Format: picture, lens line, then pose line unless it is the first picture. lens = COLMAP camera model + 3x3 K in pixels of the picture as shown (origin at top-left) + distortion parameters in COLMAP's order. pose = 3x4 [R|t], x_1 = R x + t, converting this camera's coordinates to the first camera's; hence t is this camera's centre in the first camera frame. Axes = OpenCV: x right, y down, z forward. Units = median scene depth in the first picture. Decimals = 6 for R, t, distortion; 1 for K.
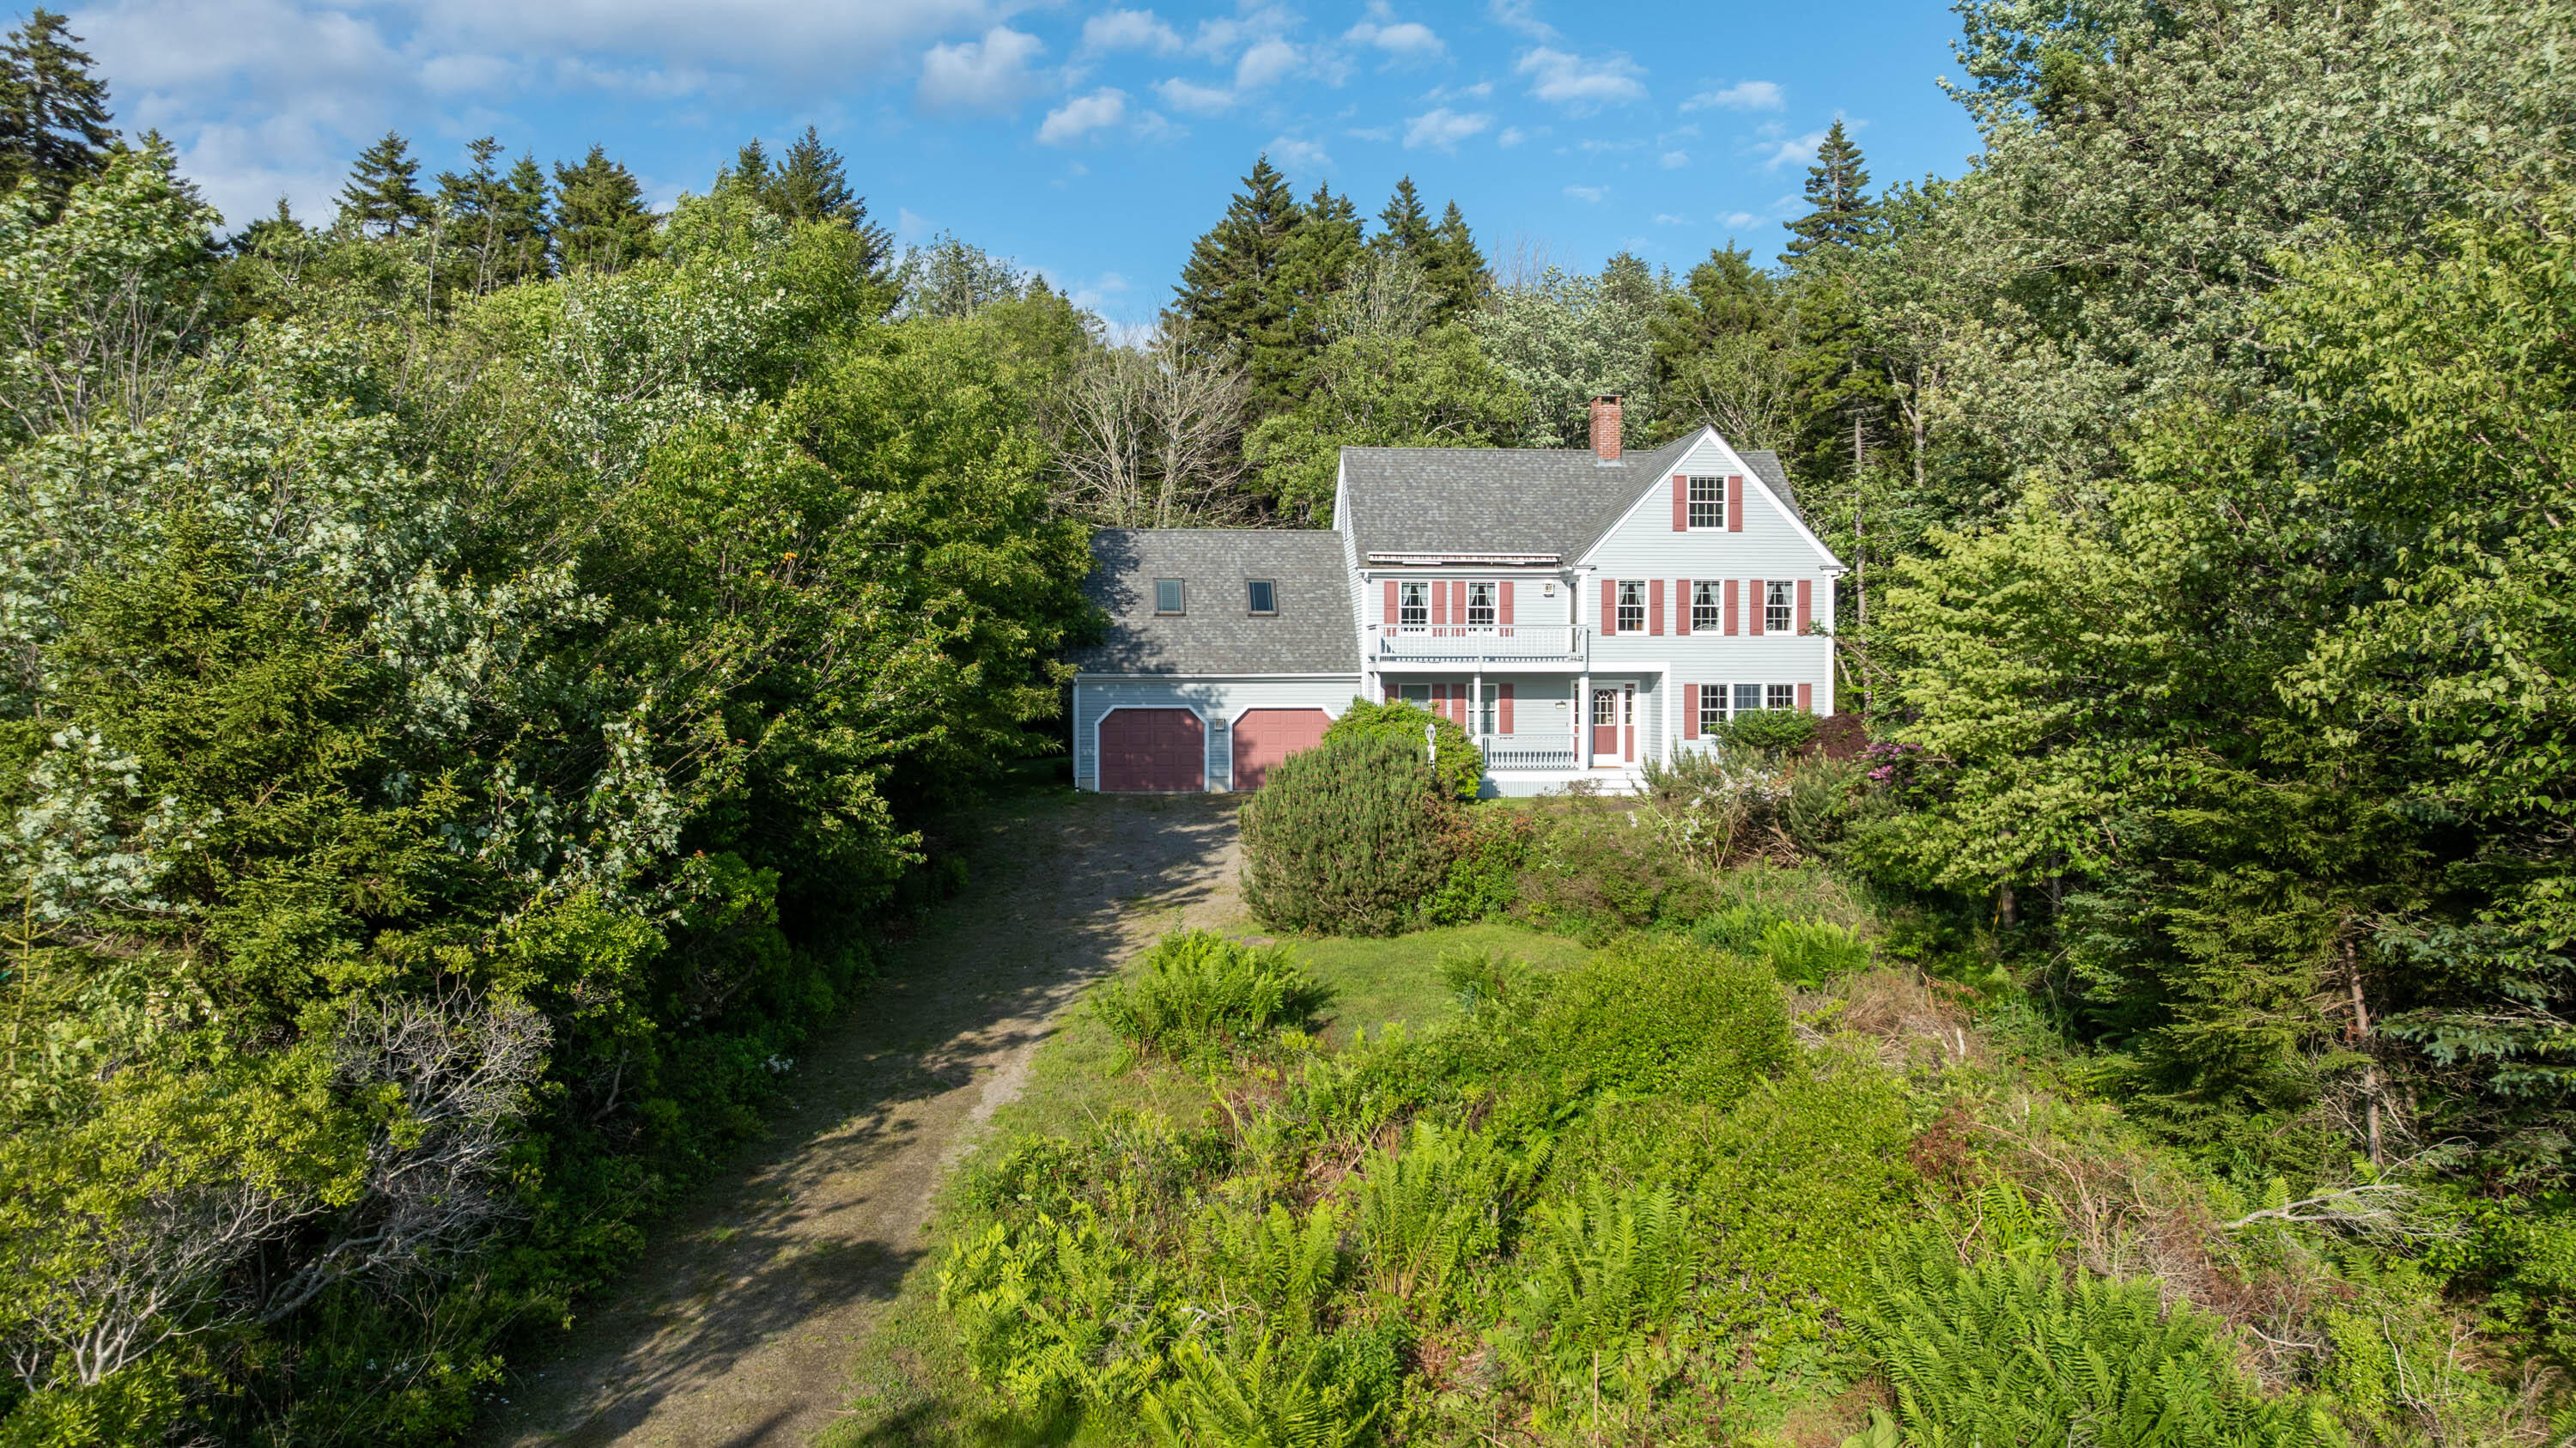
lens RADIAL K [[1823.4, 0, 1288.0], [0, 1823.4, 724.0], [0, 0, 1]] dist [-0.006698, -0.000721]
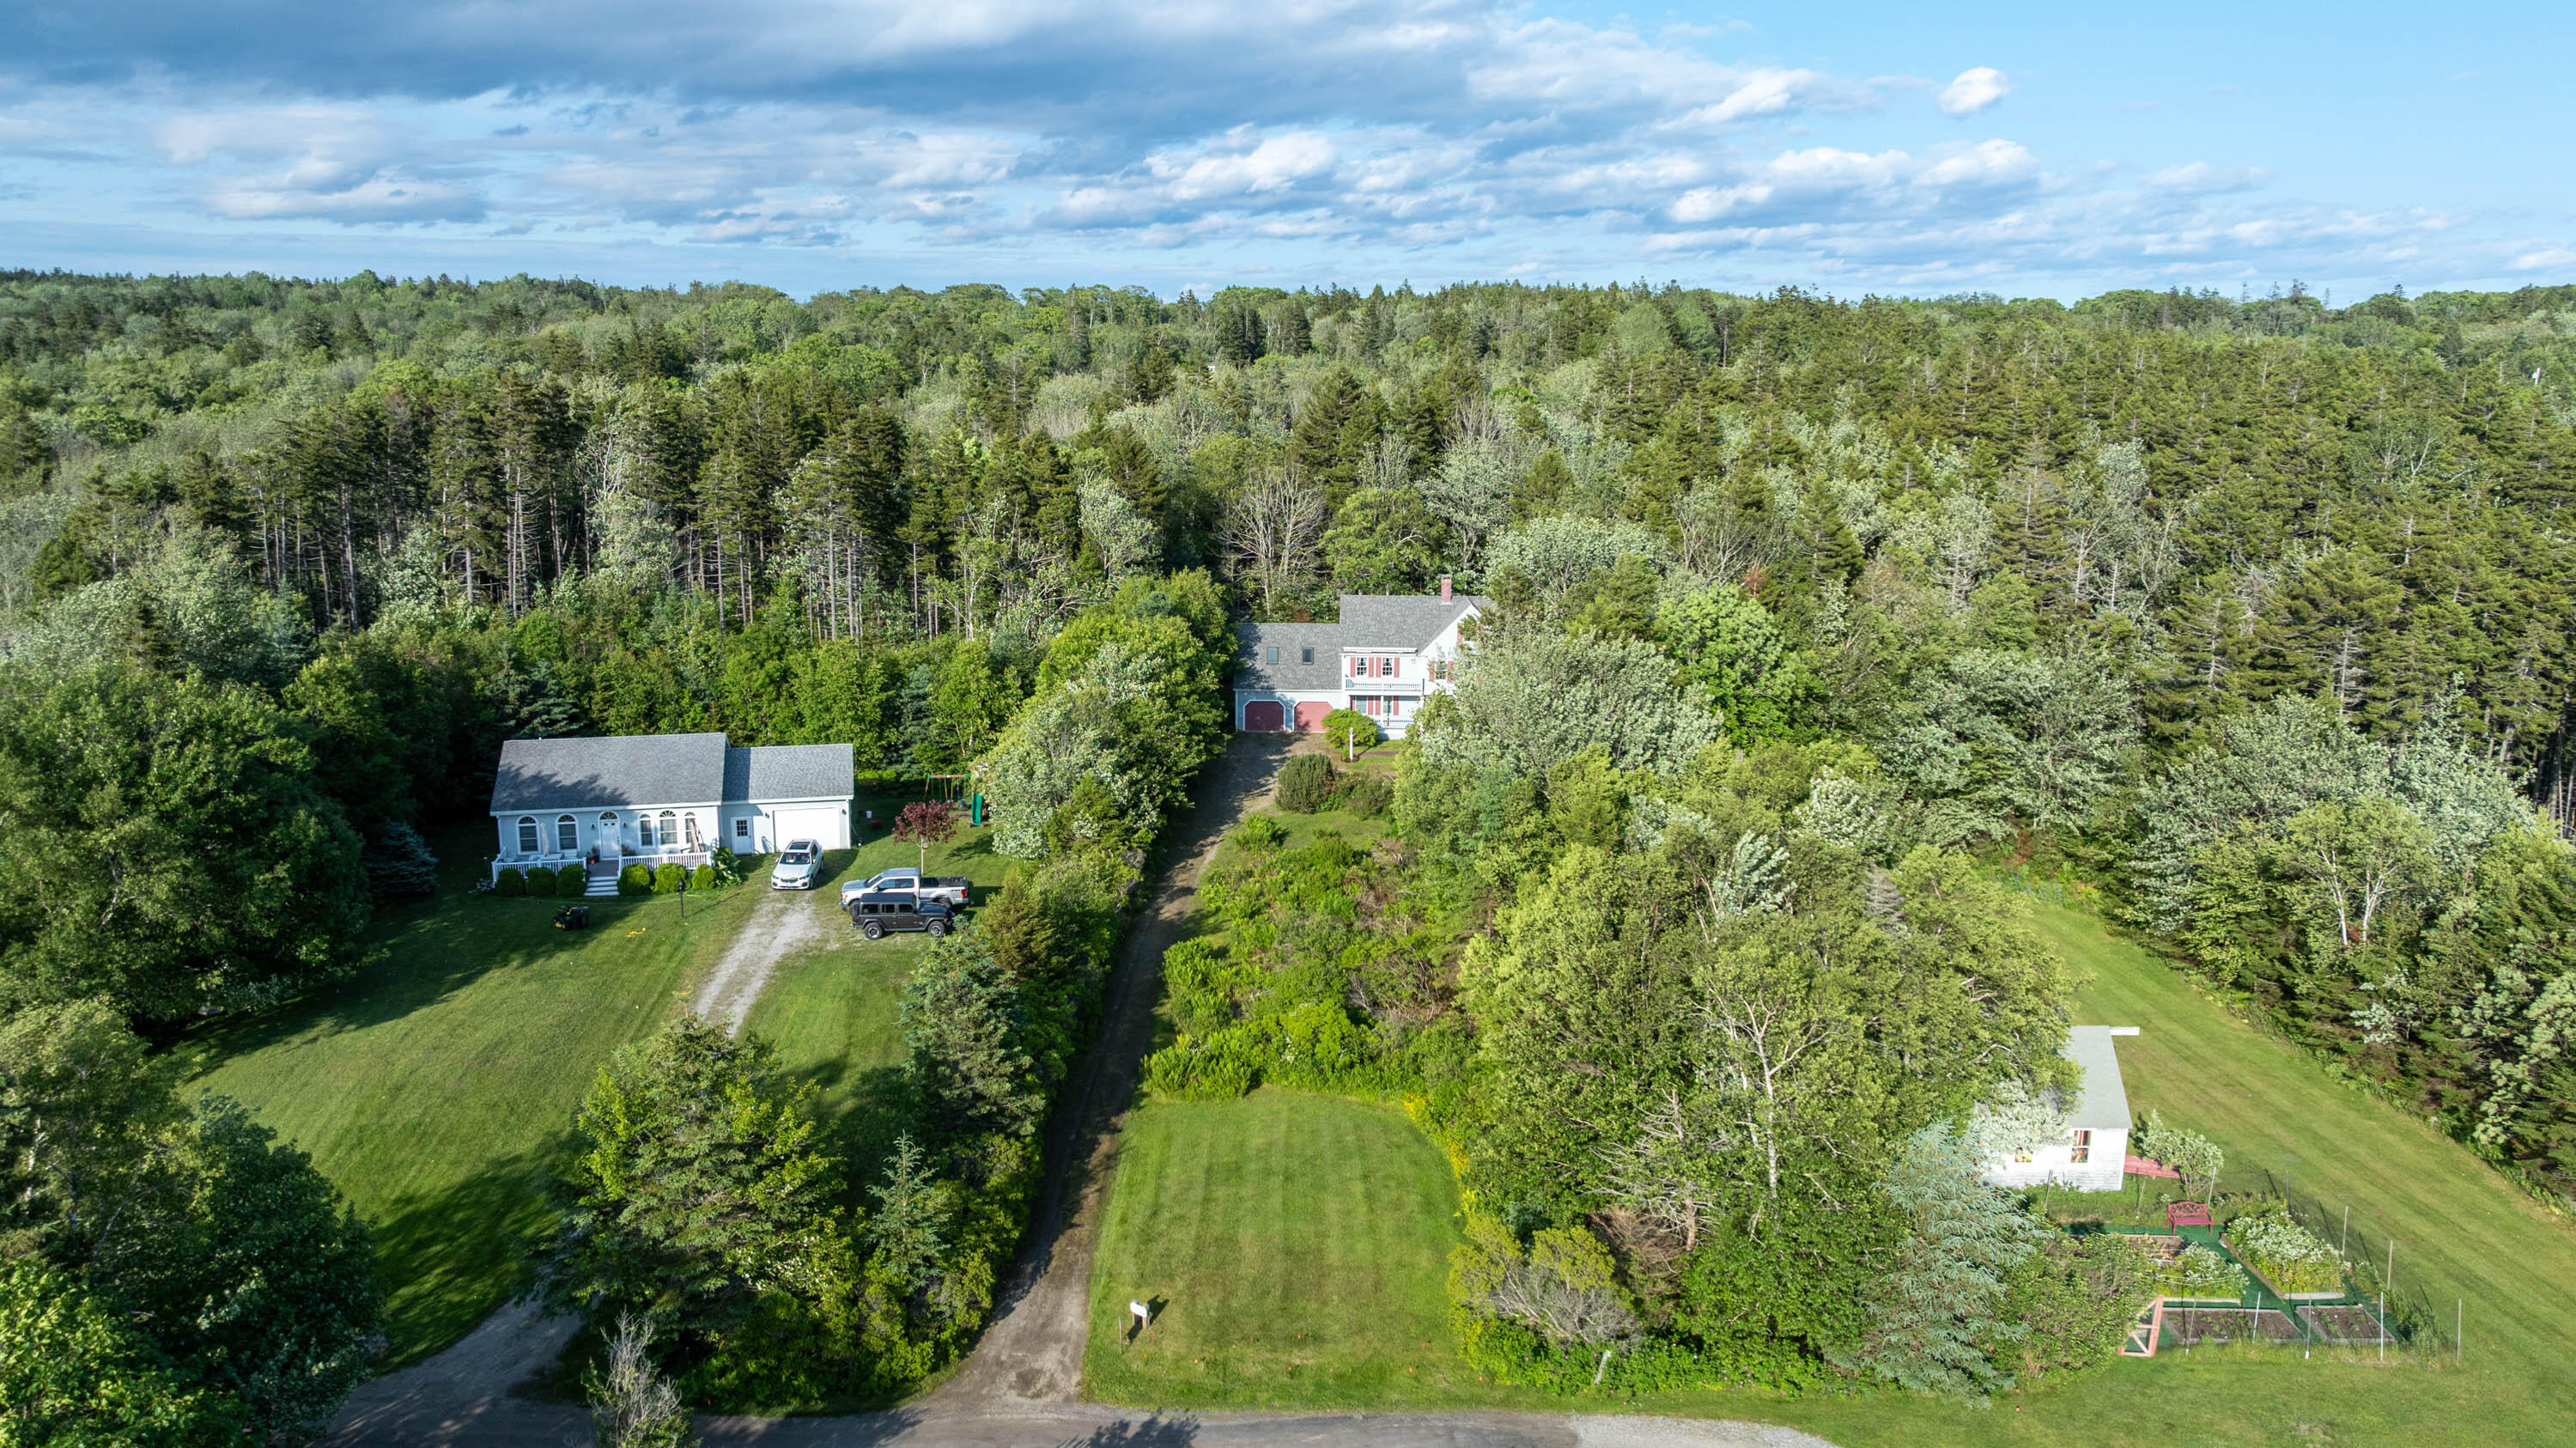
lens RADIAL K [[1823.4, 0, 1288.0], [0, 1823.4, 724.0], [0, 0, 1]] dist [-0.006698, -0.000721]
pose [[0.994018, 0.032932, -0.104128, 0.244948], [-0.014304, 0.984497, 0.174815, -0.452087], [0.108271, -0.172280, 0.979080, -1.657702]]
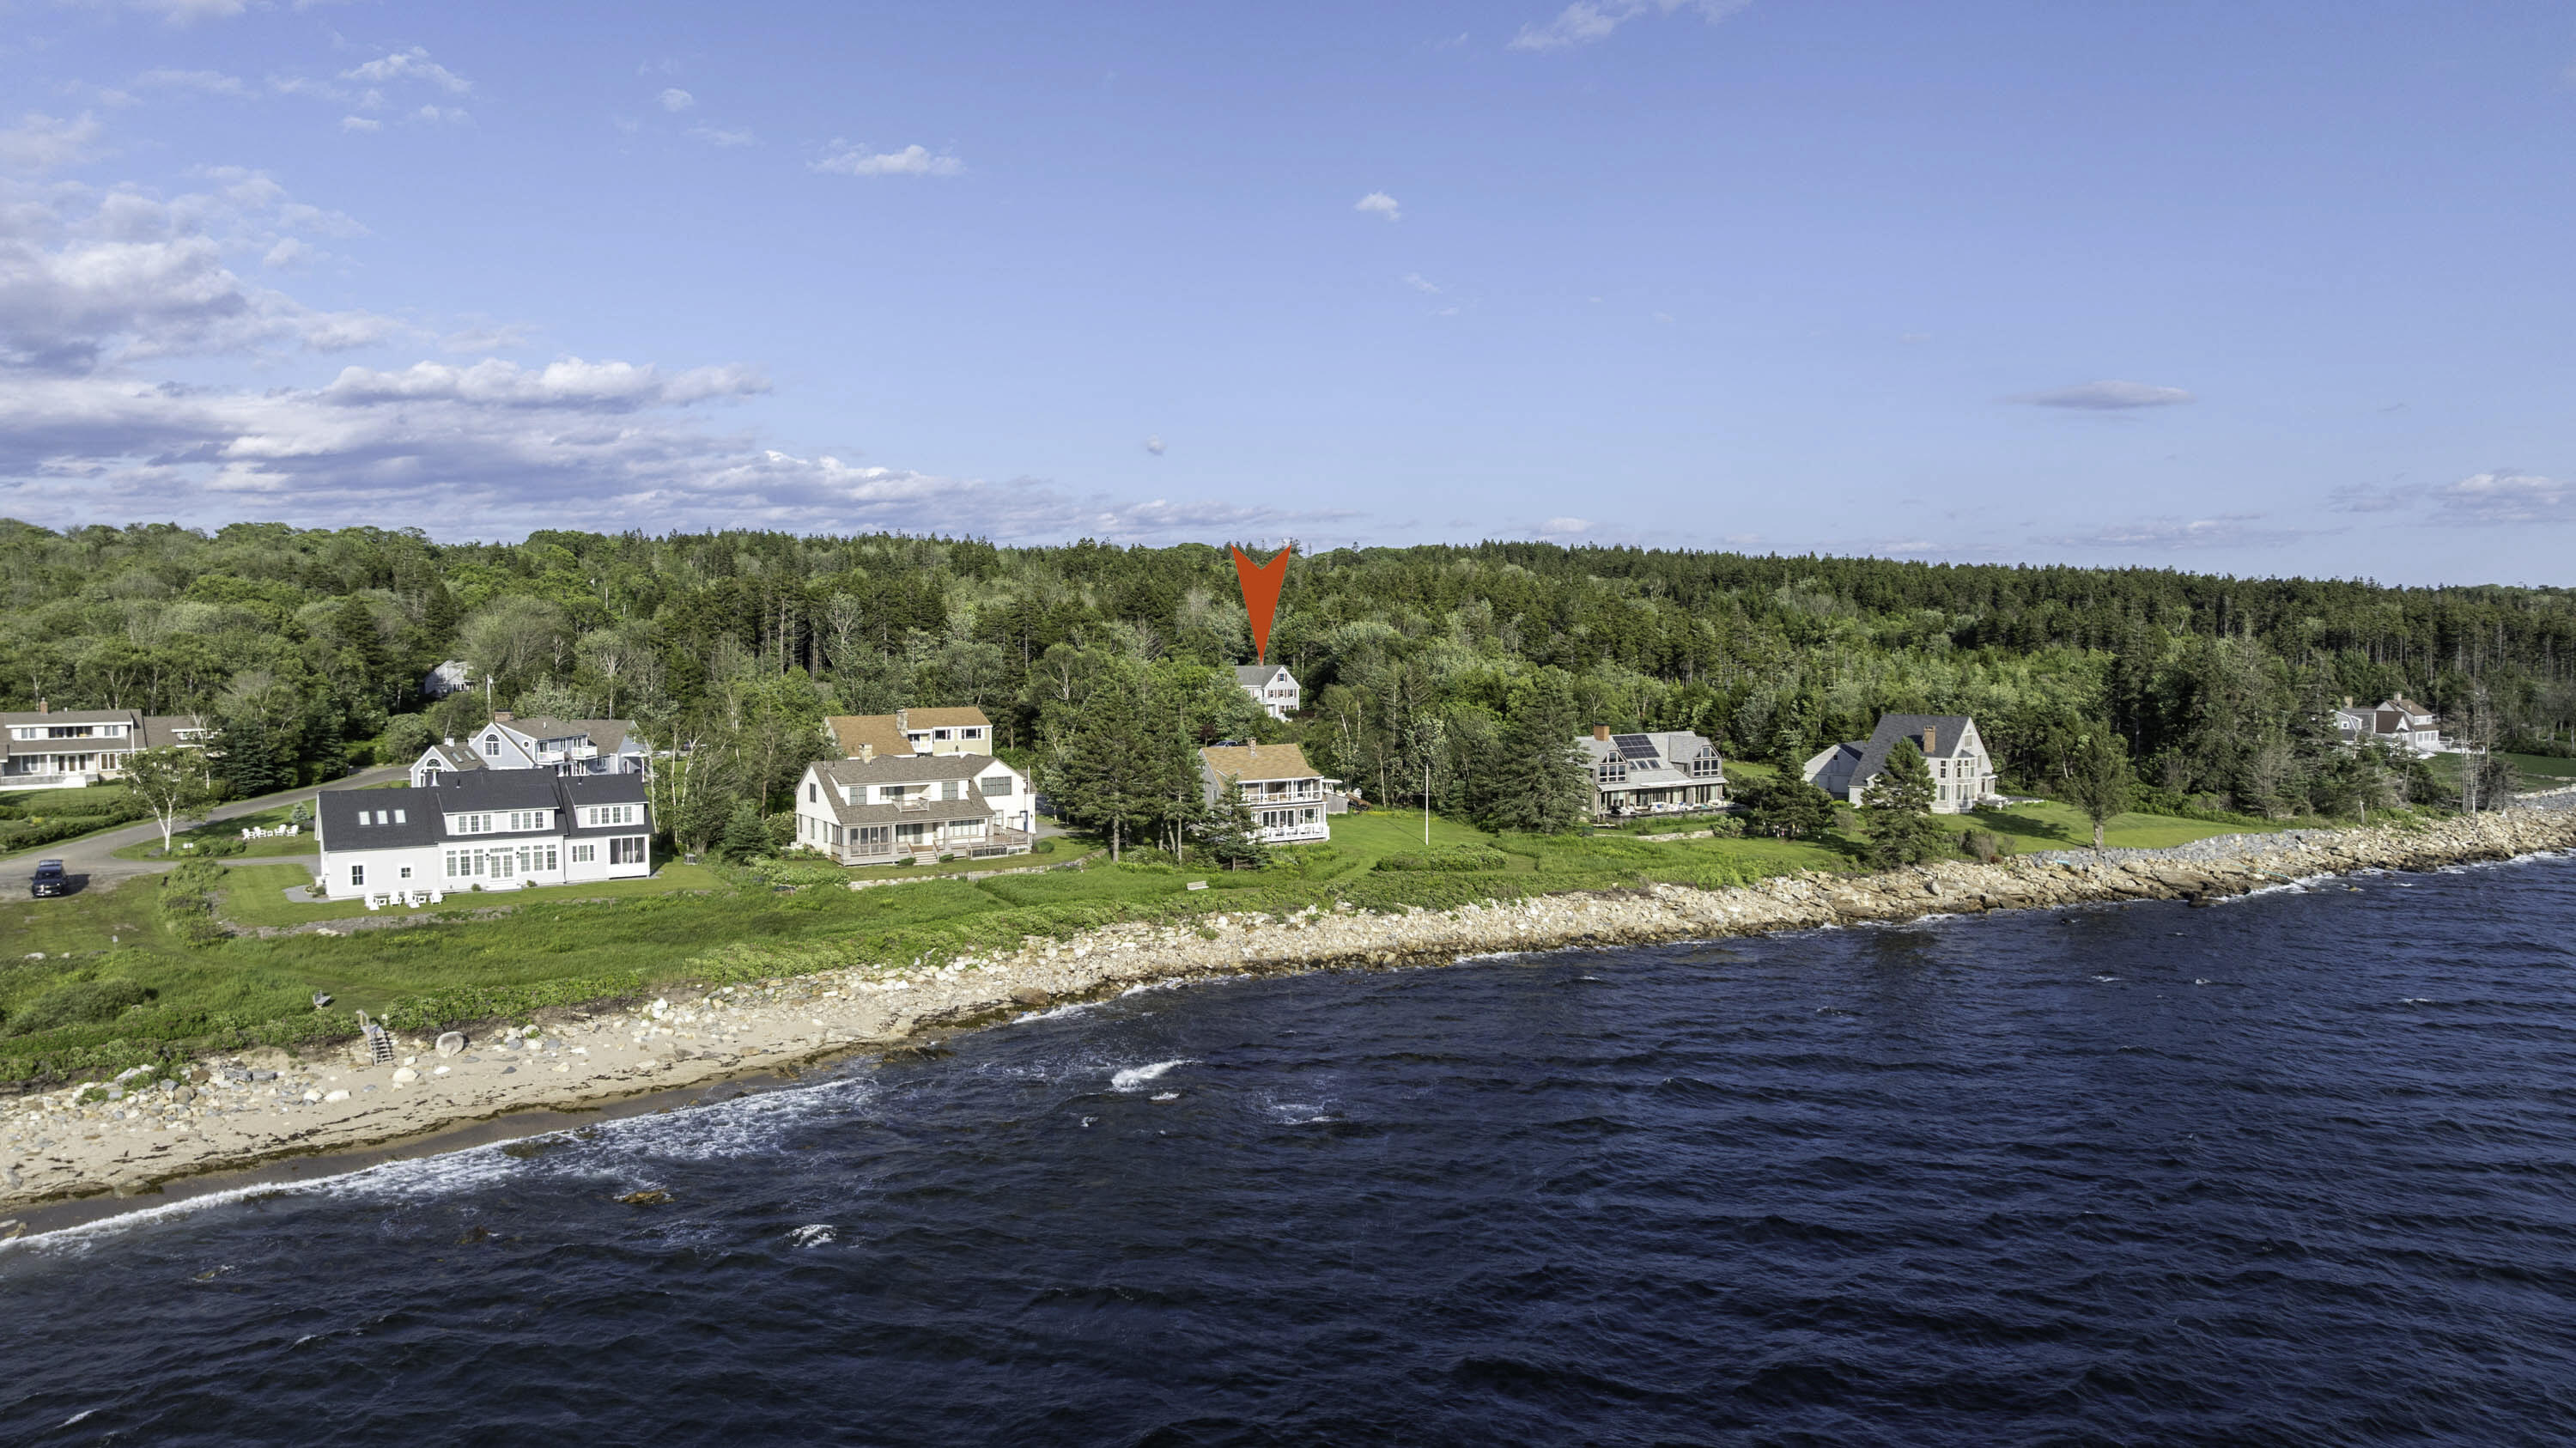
lens RADIAL K [[1823.4, 0, 1288.0], [0, 1823.4, 724.0], [0, 0, 1]] dist [-0.006698, -0.000721]
pose [[0.888918, -0.024191, 0.457427, -2.711975], [0.006723, 0.999186, 0.039776, -0.213951], [-0.458017, -0.032282, 0.888357, -4.759115]]
